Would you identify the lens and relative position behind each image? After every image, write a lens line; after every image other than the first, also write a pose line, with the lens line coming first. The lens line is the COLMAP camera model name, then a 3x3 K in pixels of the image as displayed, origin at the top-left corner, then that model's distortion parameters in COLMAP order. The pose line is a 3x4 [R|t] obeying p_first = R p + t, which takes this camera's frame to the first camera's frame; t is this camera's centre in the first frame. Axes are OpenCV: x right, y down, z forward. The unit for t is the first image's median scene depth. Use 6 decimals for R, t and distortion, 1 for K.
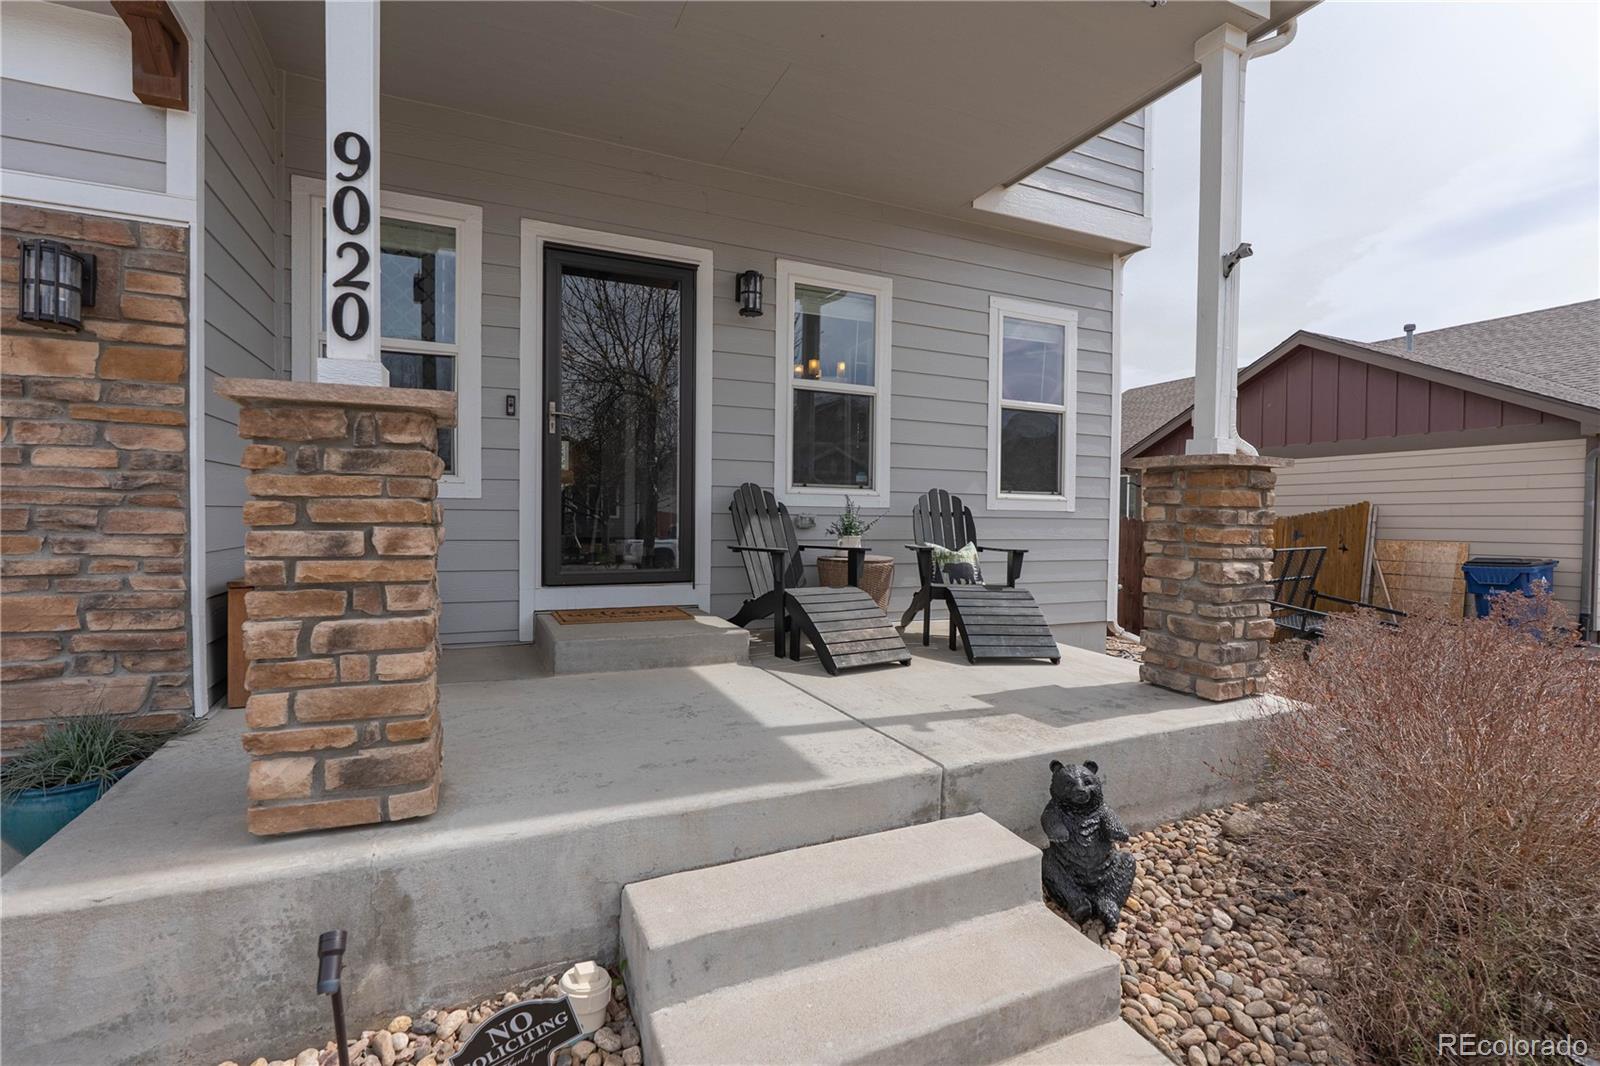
lens RADIAL K [[719.8, 0, 800.0], [0, 719.8, 533.0], [0, 0, 1]] dist [-0.000552, -0.000052]
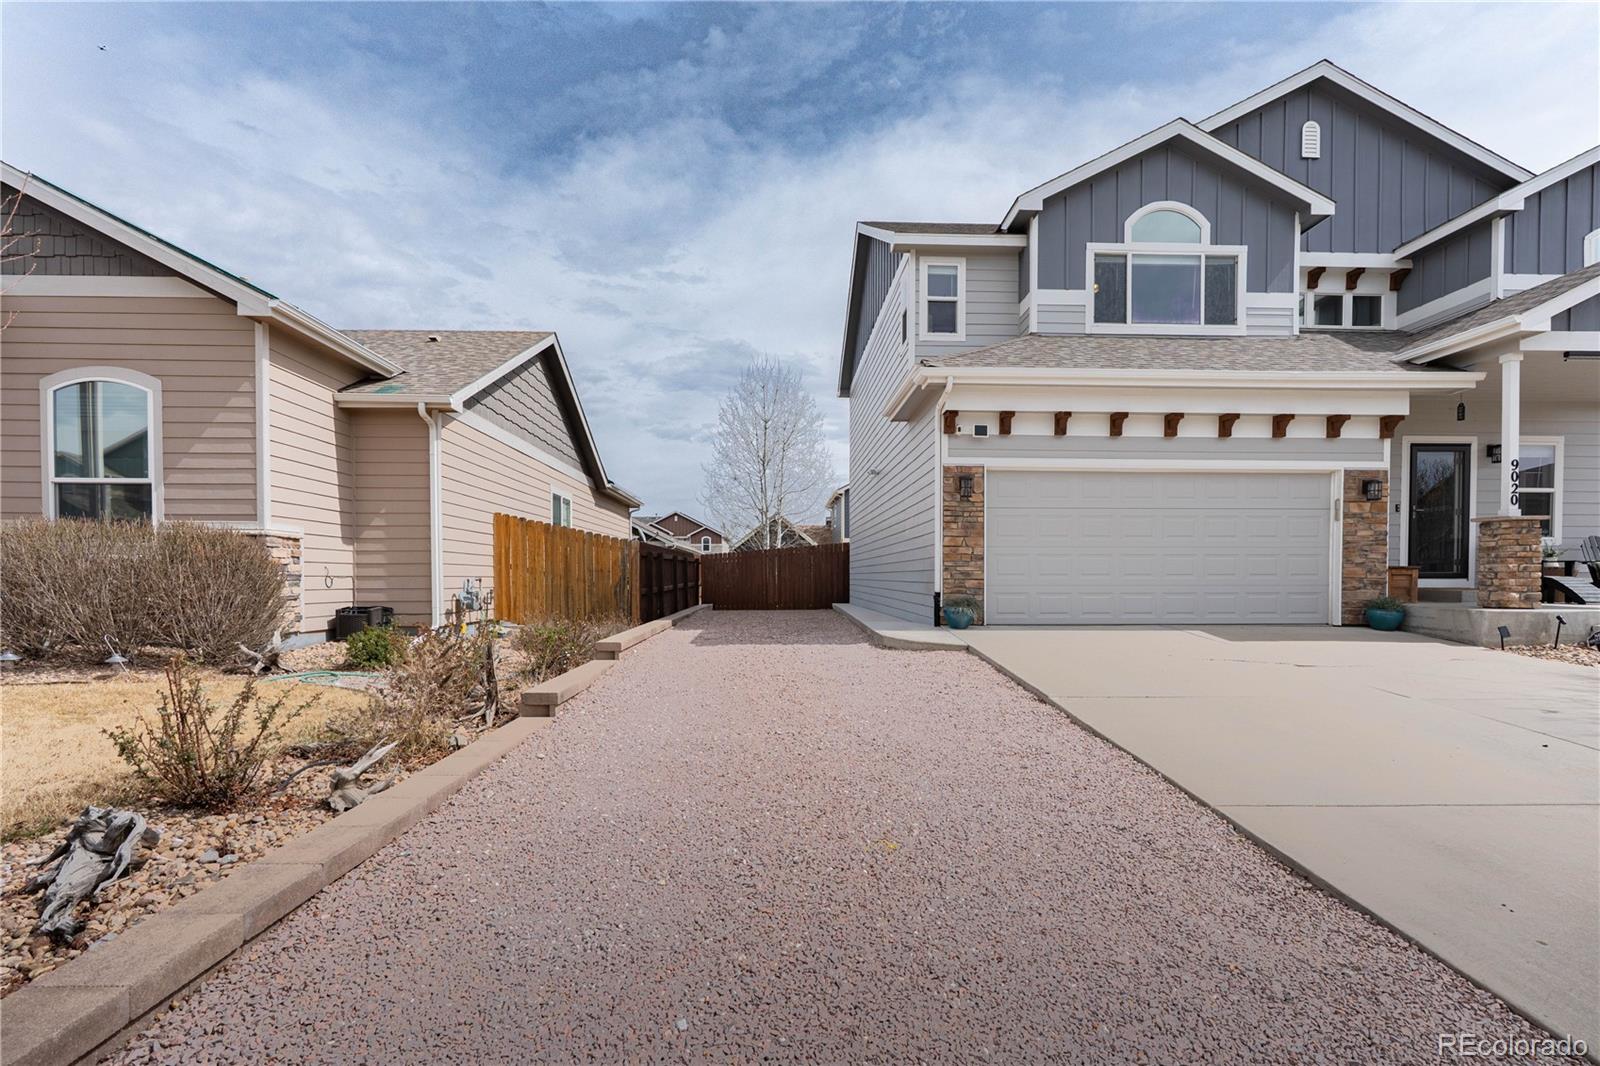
lens RADIAL K [[748.4, 0, 799.8], [0, 748.4, 602.6], [0, 0, 1]] dist [-0.000706, -0.000101]
pose [[0.924632, 0.003638, -0.380845, -2.266629], [-0.000780, 0.999970, 0.007658, 0.239966], [0.380862, -0.006783, 0.924607, -3.847023]]
